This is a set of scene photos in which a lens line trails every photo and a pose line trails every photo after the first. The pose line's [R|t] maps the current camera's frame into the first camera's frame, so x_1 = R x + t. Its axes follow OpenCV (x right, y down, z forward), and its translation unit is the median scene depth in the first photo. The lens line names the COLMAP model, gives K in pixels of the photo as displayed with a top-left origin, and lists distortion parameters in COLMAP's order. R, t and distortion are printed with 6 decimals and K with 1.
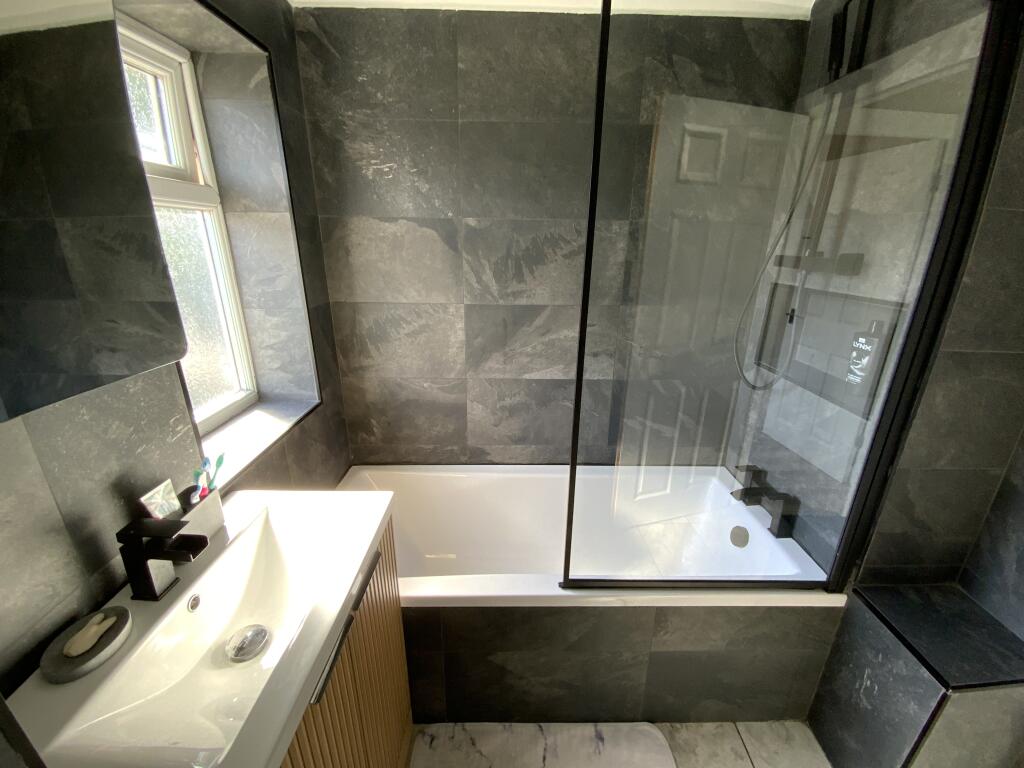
lens RADIAL K [[408.1, 0, 514.0], [0, 408.1, 388.9], [0, 0, 1]] dist [0.034026, -0.027866]
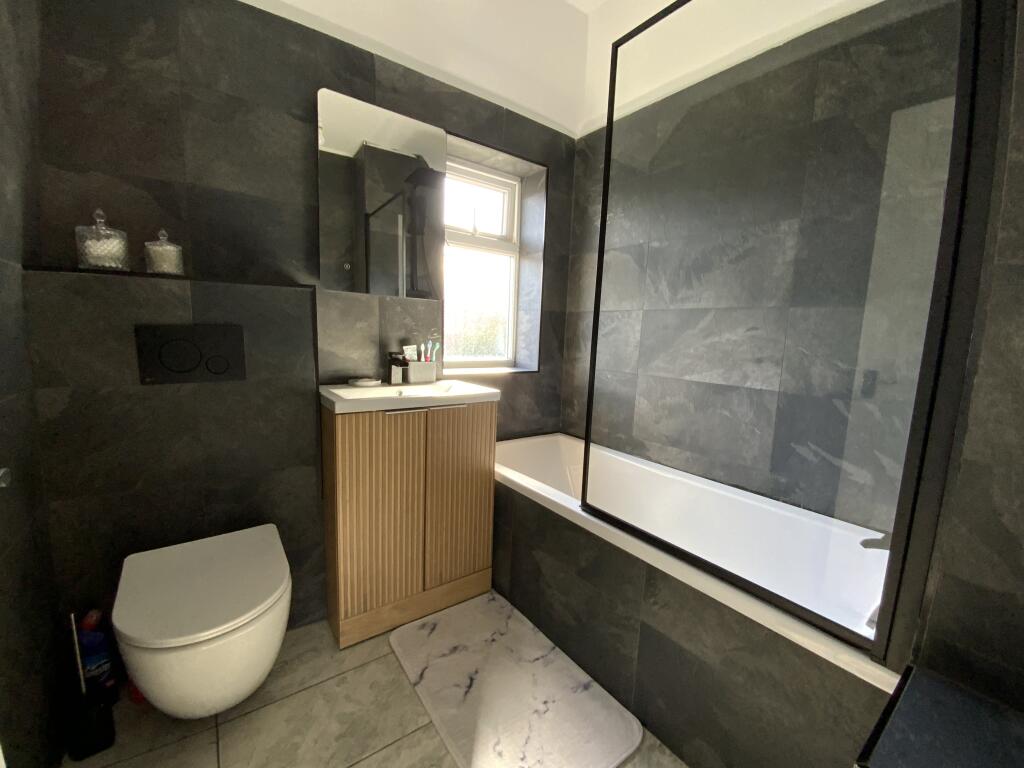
lens RADIAL K [[413.4, 0, 510.8], [0, 413.4, 388.2], [0, 0, 1]] dist [0.011908, -0.009758]
pose [[0.590334, 0.120422, -0.798126, 0.657479], [-0.295561, 0.952382, -0.074916, 0.222365], [0.751099, 0.280121, 0.597815, 0.037765]]
